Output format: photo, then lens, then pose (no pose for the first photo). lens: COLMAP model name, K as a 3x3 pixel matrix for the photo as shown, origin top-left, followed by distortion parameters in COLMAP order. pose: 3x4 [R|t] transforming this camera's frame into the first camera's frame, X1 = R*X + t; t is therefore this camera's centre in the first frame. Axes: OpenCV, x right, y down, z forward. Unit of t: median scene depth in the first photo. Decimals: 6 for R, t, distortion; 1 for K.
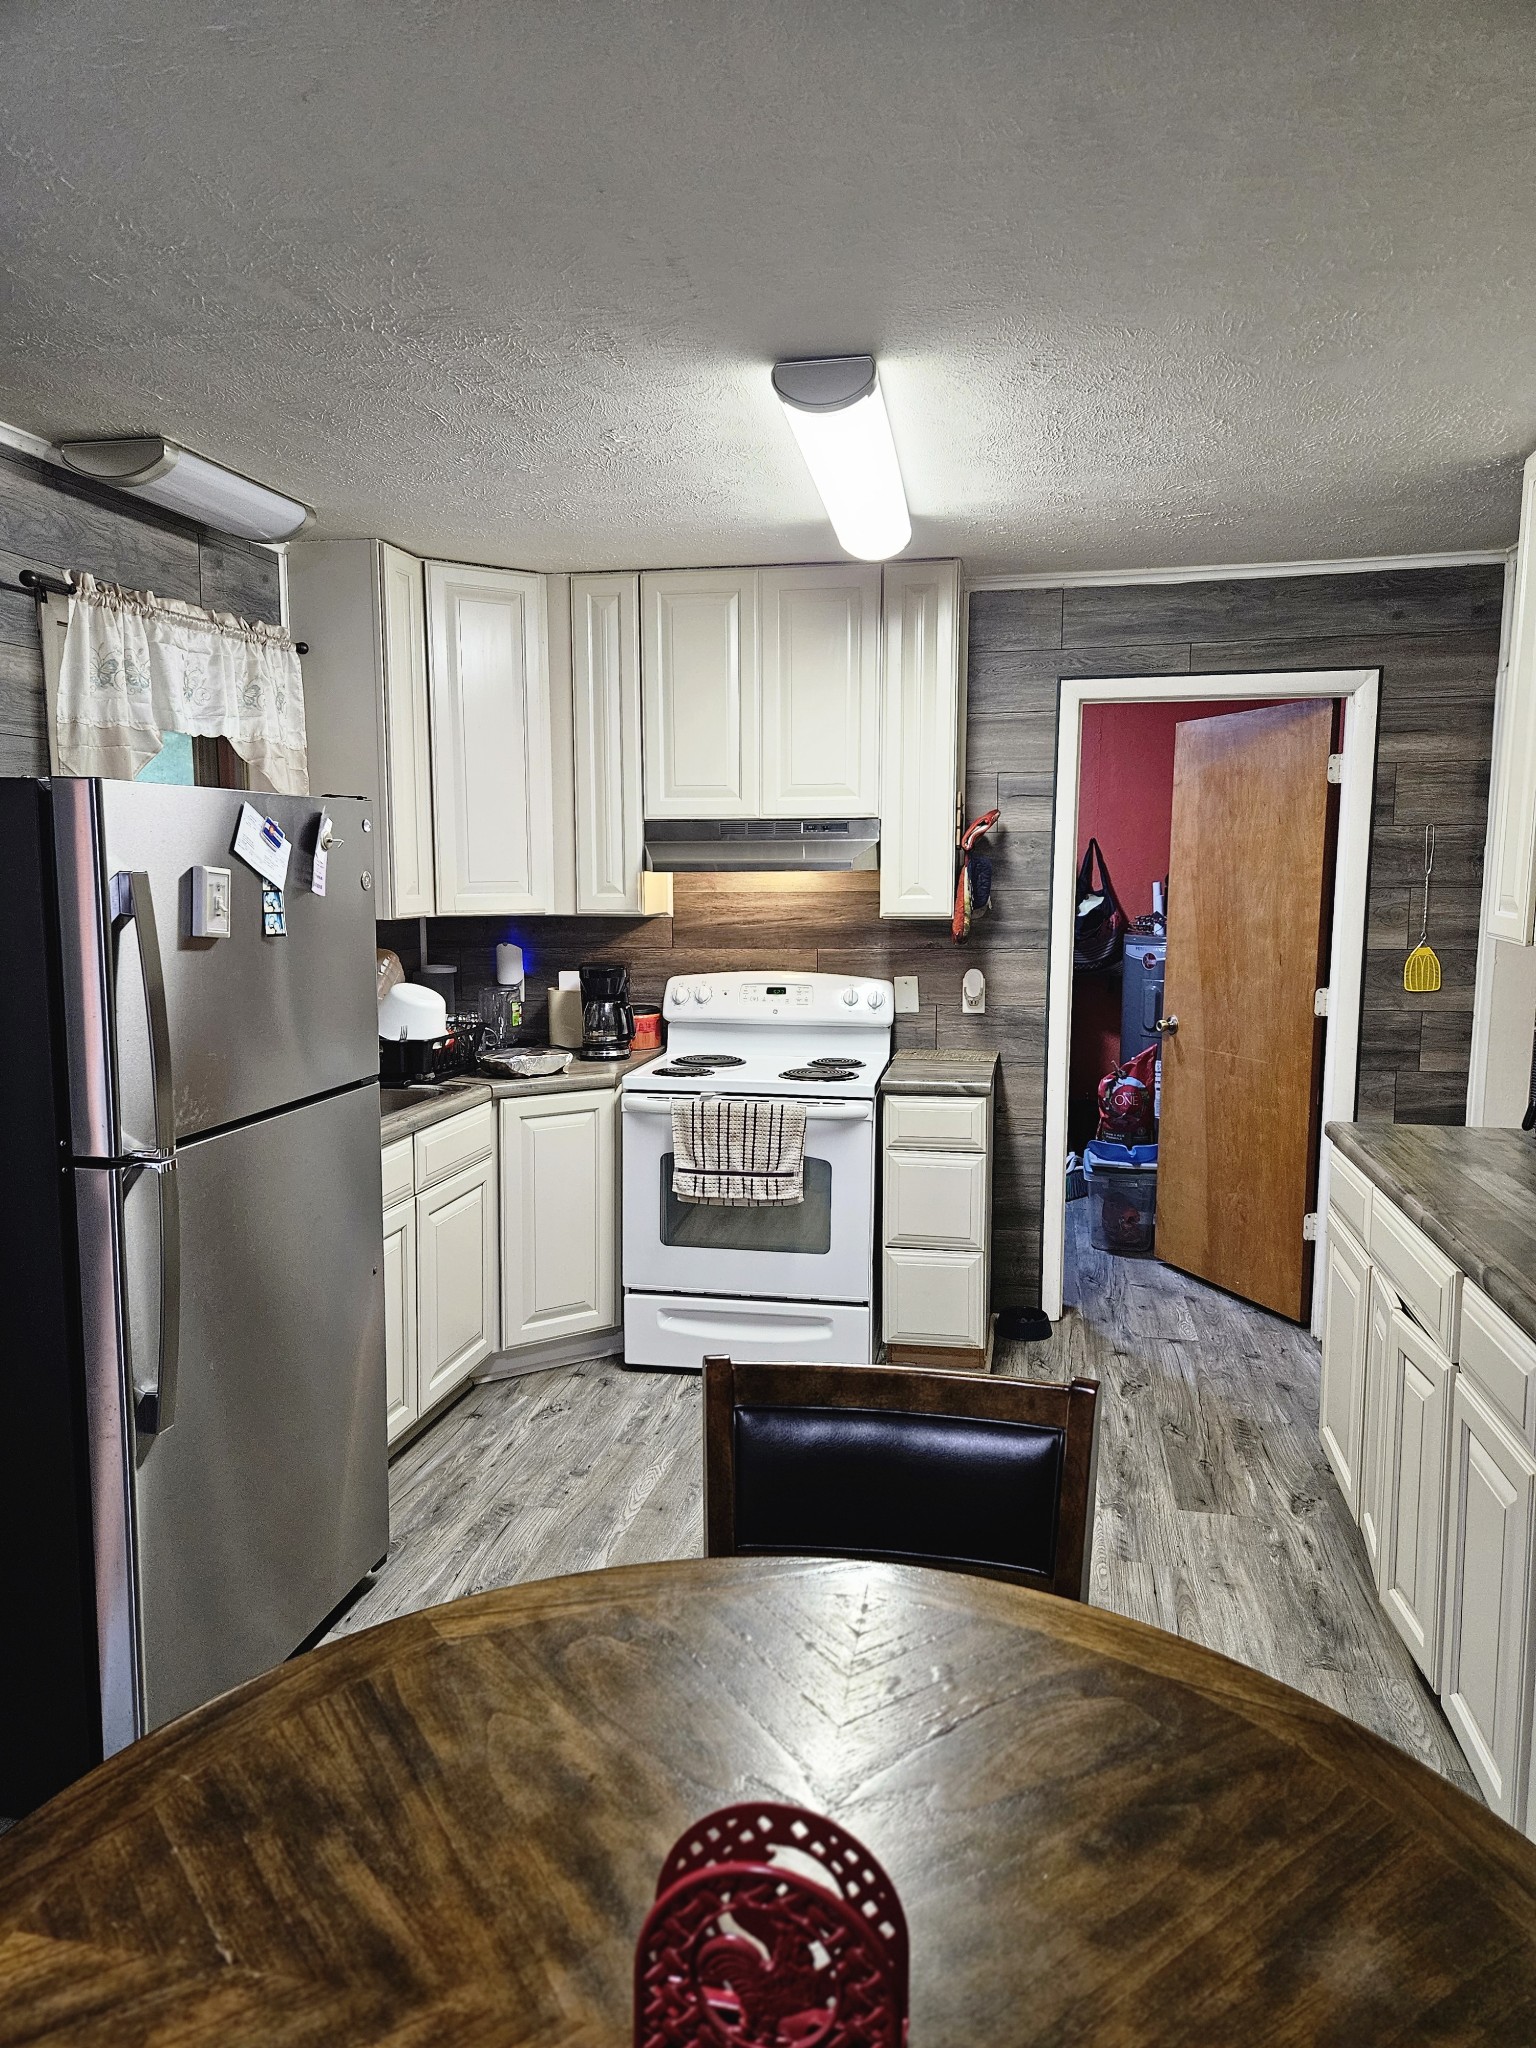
lens RADIAL K [[1359.1, 0, 774.5], [0, 1359.1, 1040.4], [0, 0, 1]] dist [0.067560, -0.053392]
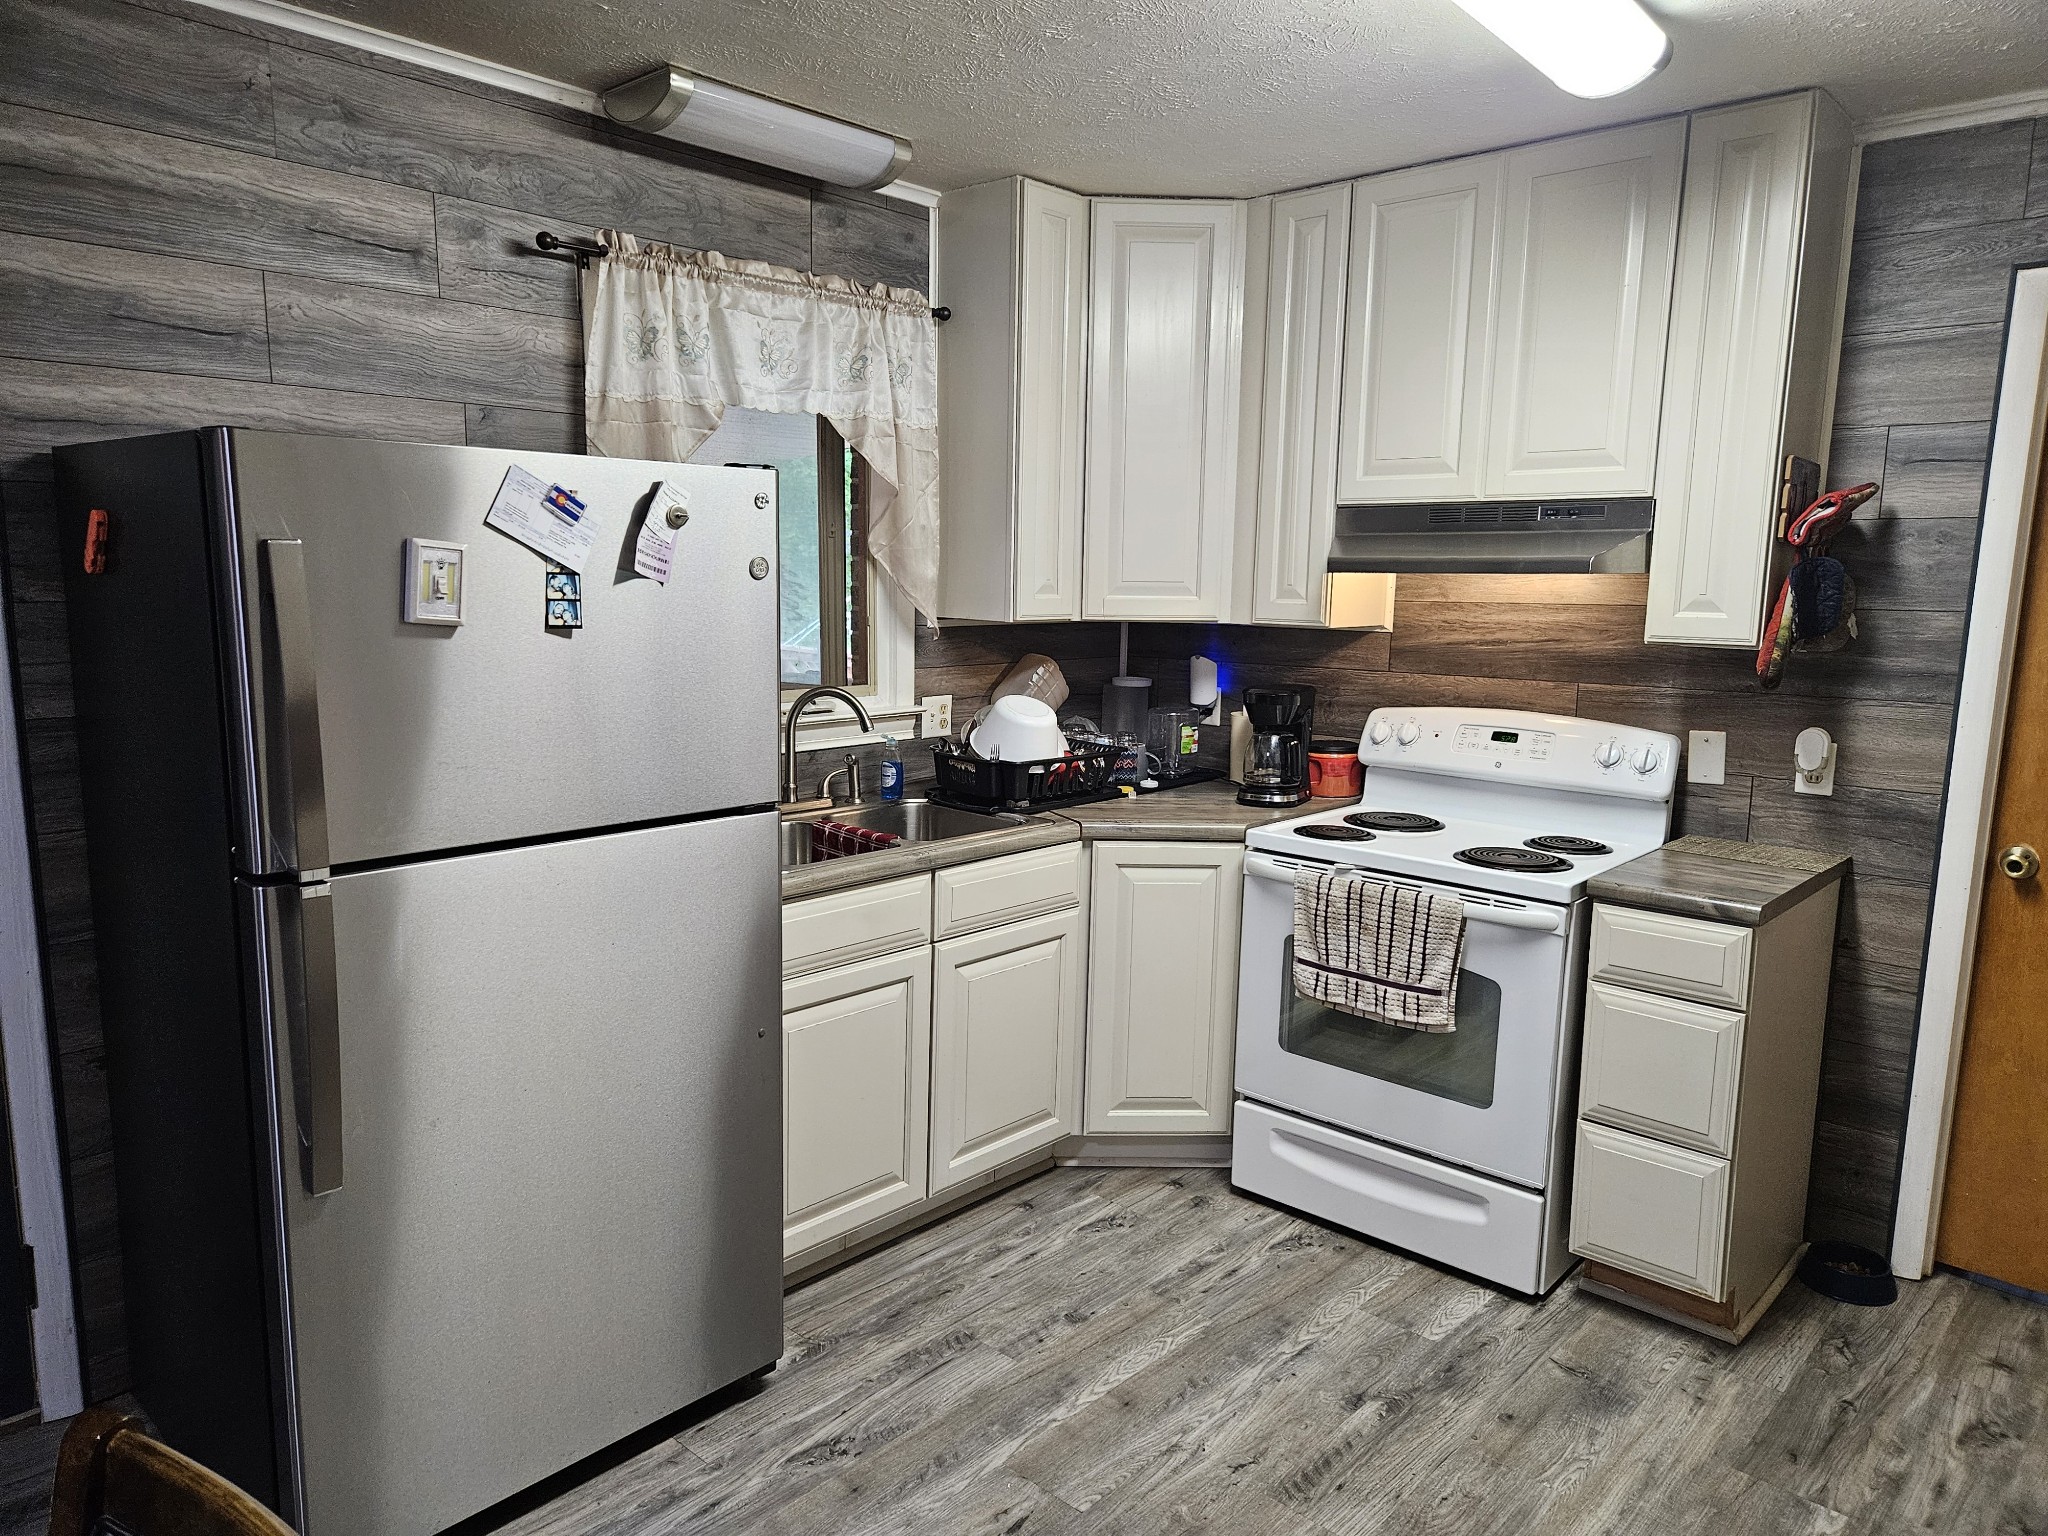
lens RADIAL K [[1371.4, 0, 1018.4], [0, 1371.4, 792.6], [0, 0, 1]] dist [0.067307, -0.054475]
pose [[0.854928, 0.100619, -0.508894, 0.180823], [-0.085896, 0.994924, 0.052413, -0.025905], [0.511585, -0.001098, 0.859232, 0.246125]]
